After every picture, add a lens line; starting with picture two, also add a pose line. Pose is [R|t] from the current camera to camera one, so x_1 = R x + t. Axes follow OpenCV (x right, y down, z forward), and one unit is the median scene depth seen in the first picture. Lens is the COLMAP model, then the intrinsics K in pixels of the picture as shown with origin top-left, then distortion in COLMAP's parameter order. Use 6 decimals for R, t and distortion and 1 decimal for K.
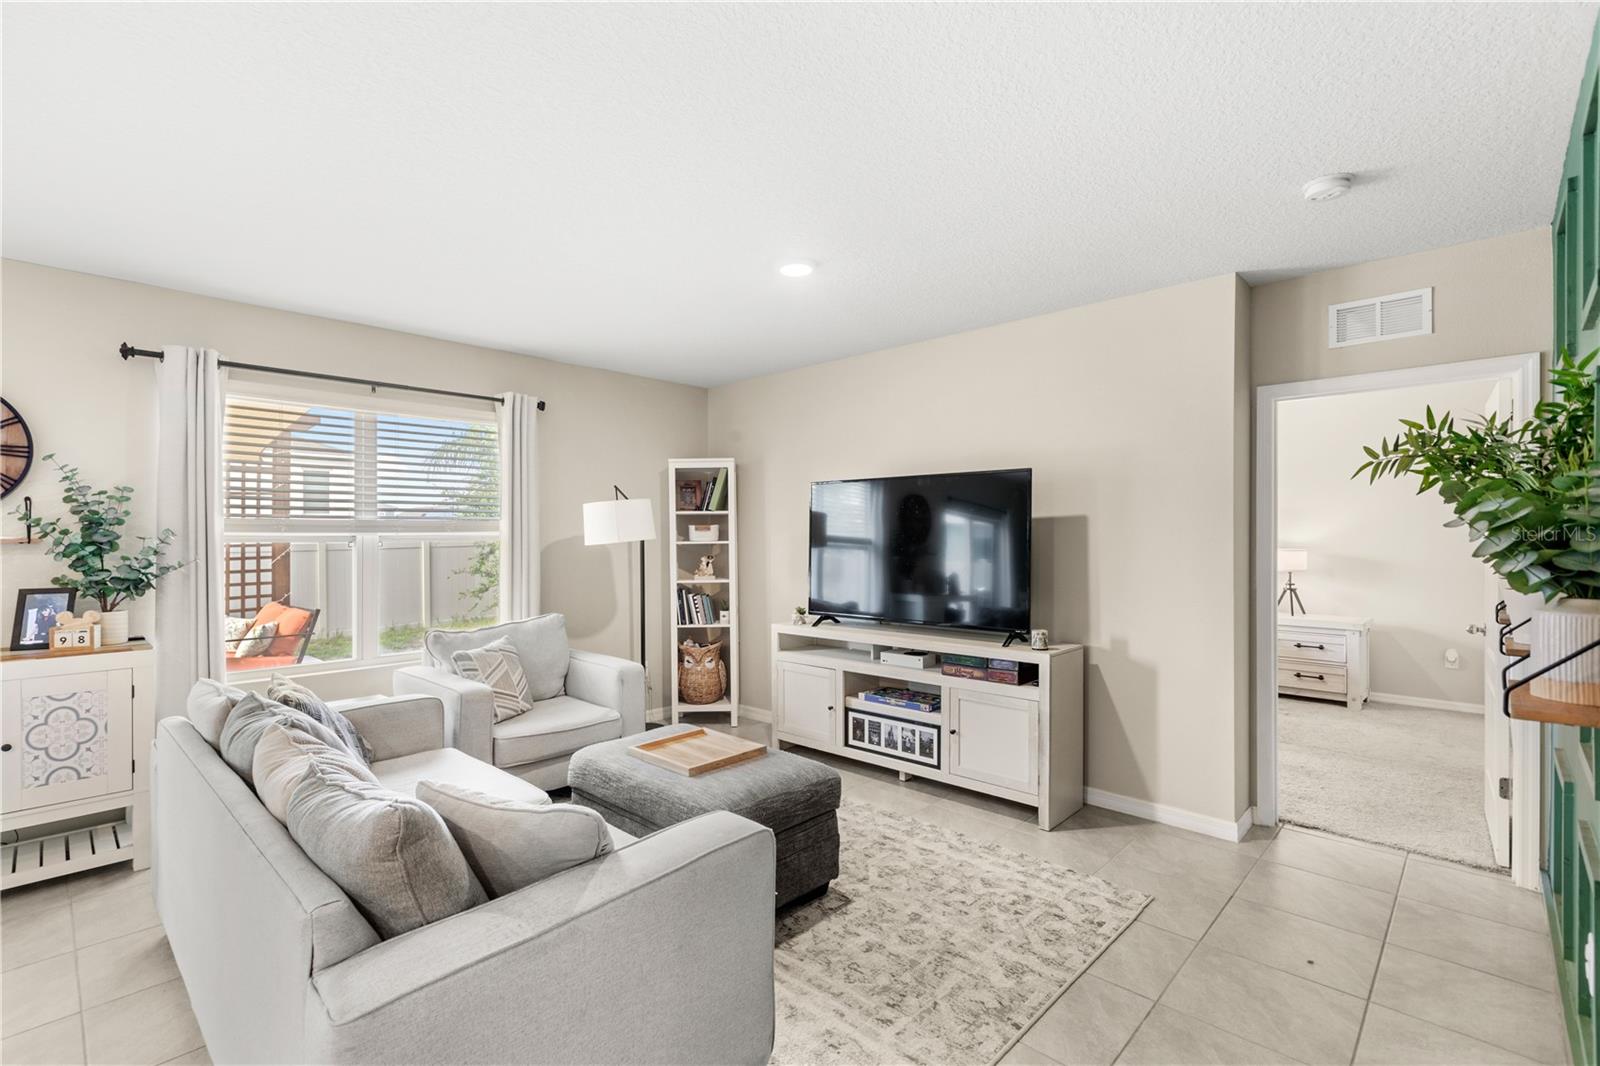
lens RADIAL K [[730.5, 0, 777.5], [0, 730.5, 537.2], [0, 0, 1]] dist [0.004070, -0.000204]
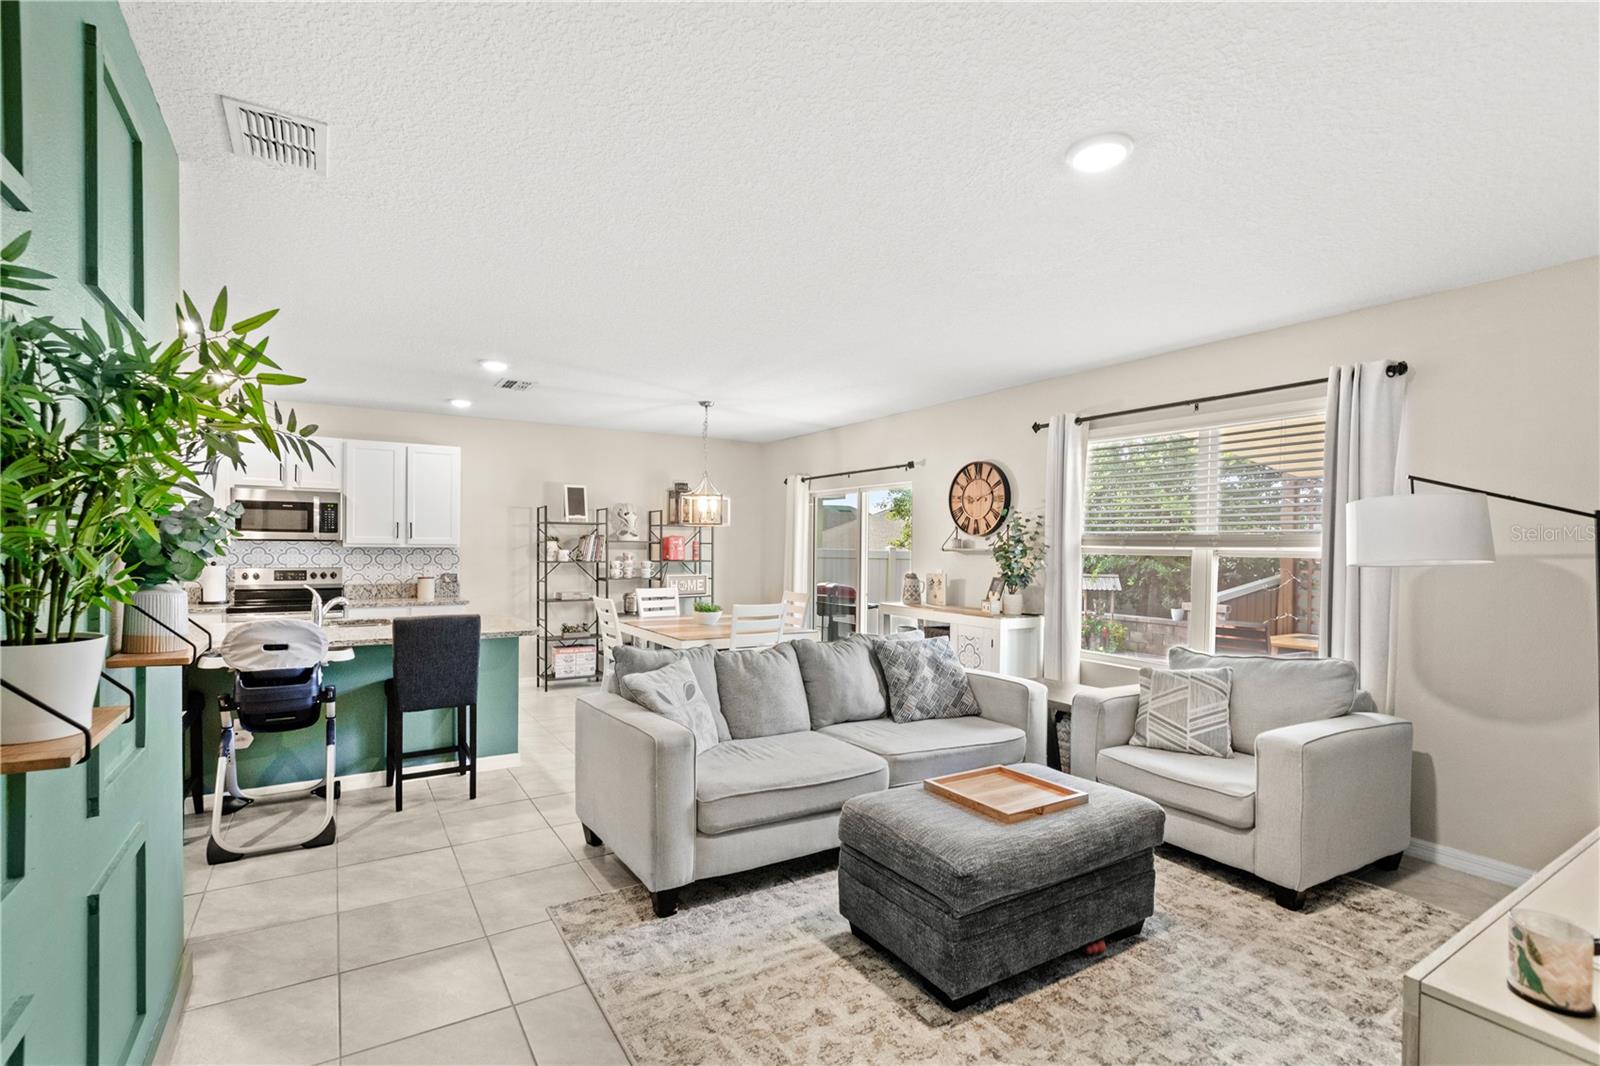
lens RADIAL K [[734.2, 0, 775.0], [0, 734.2, 550.1], [0, 0, 1]] dist [-0.000590, 0.000049]
pose [[-0.254181, 0.008504, -0.967119, 0.643740], [-0.013848, 0.999827, 0.012431, -0.007076], [0.967058, 0.016553, -0.254019, 0.750137]]
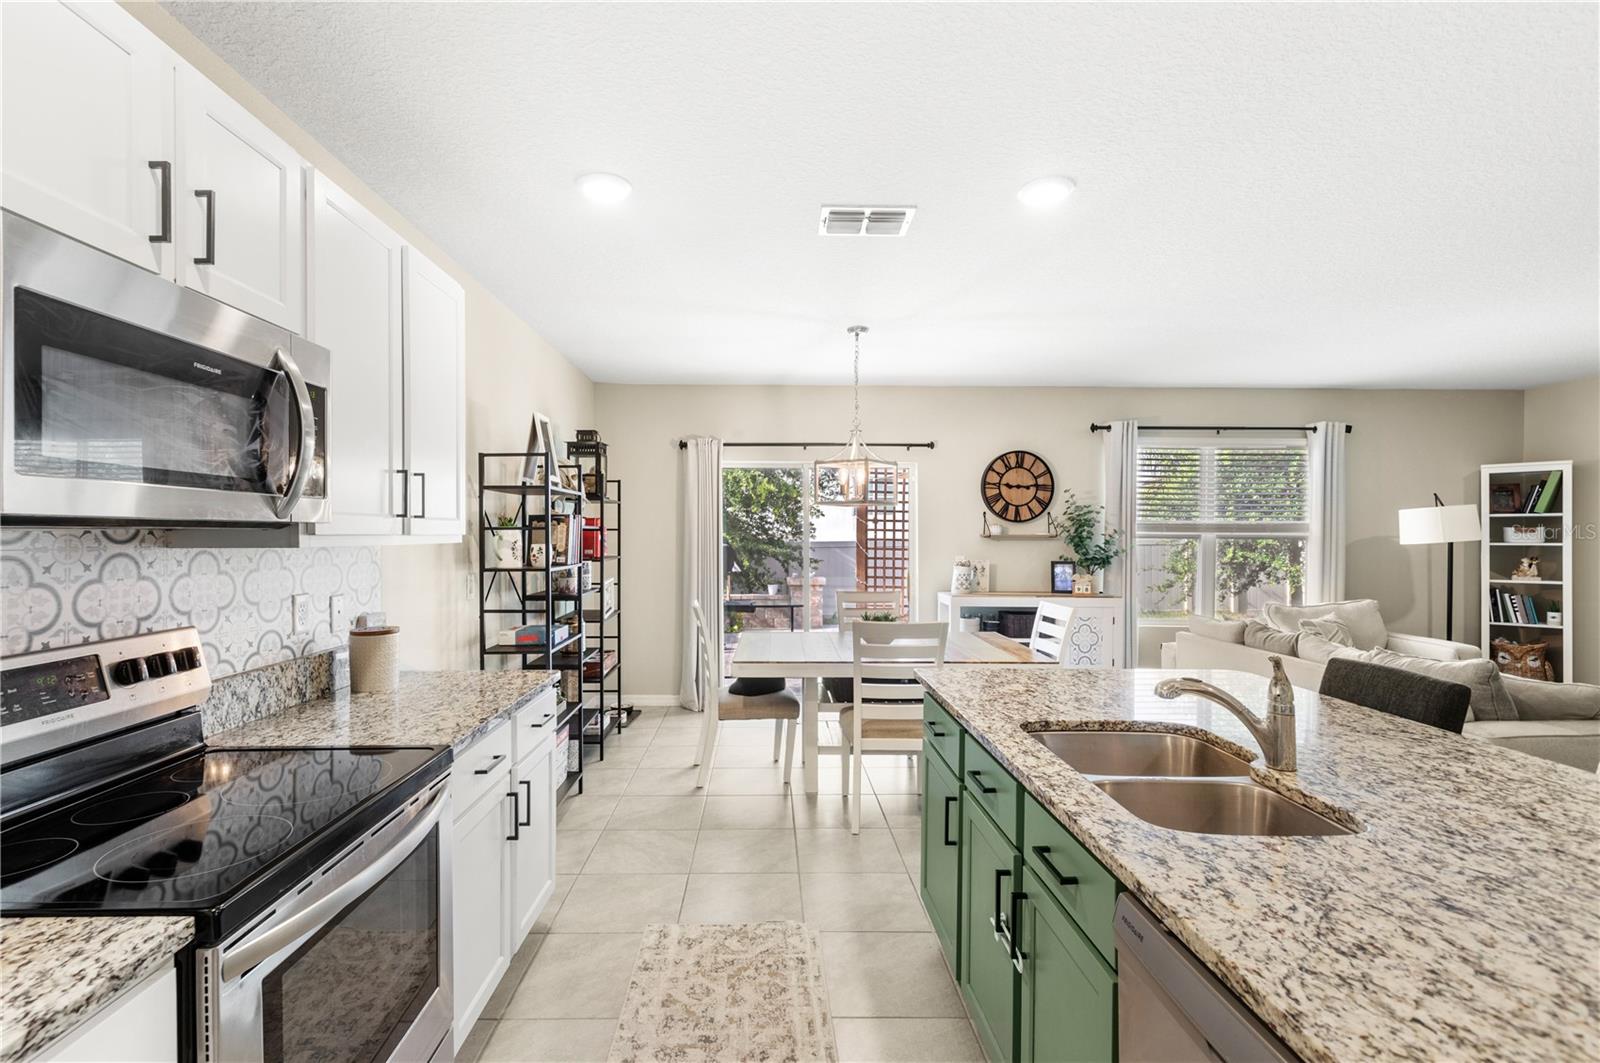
lens RADIAL K [[728.1, 0, 769.5], [0, 728.1, 536.0], [0, 0, 1]] dist [-0.004074, -0.000322]
pose [[0.697177, 0.010585, -0.716821, -0.156142], [-0.011746, 0.999925, 0.003342, 0.006758], [0.716803, 0.006090, 0.697249, -0.662708]]
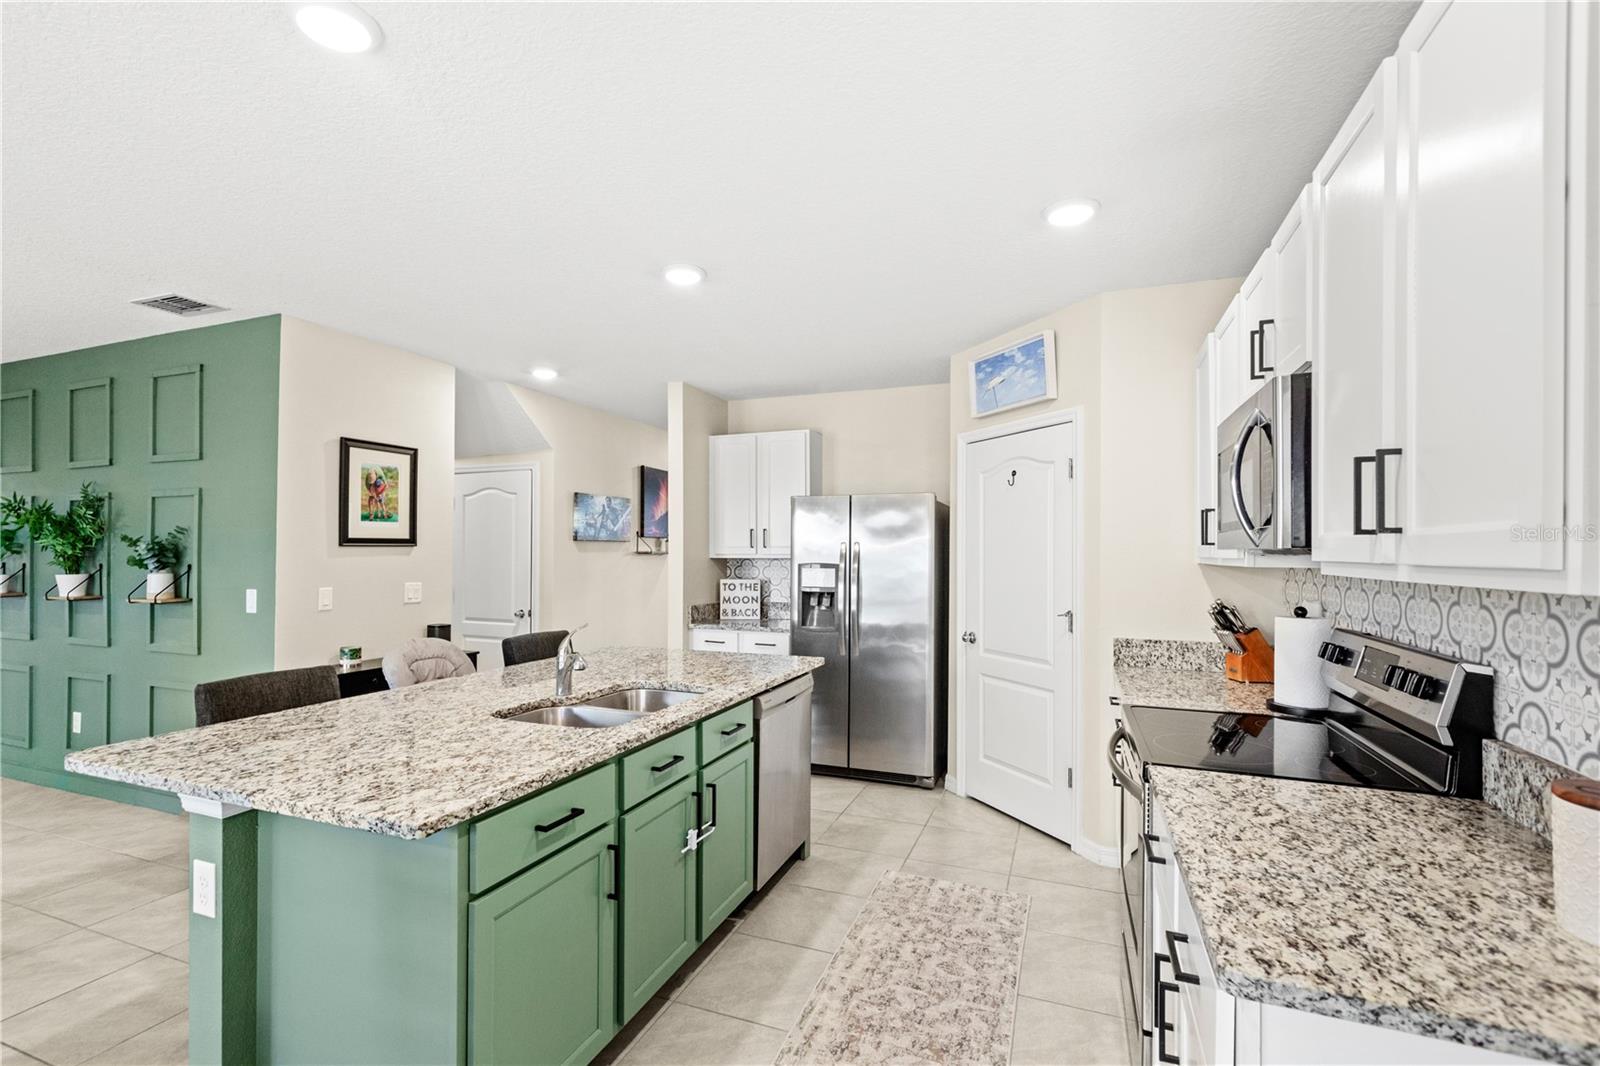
lens RADIAL K [[734.2, 0, 775.0], [0, 734.2, 550.1], [0, 0, 1]] dist [-0.000590, 0.000049]
pose [[-0.368768, 0.006036, 0.929502, -0.934866], [0.003910, 0.999980, -0.004942, 0.005580], [-0.929513, 0.001812, -0.368784, -0.116938]]
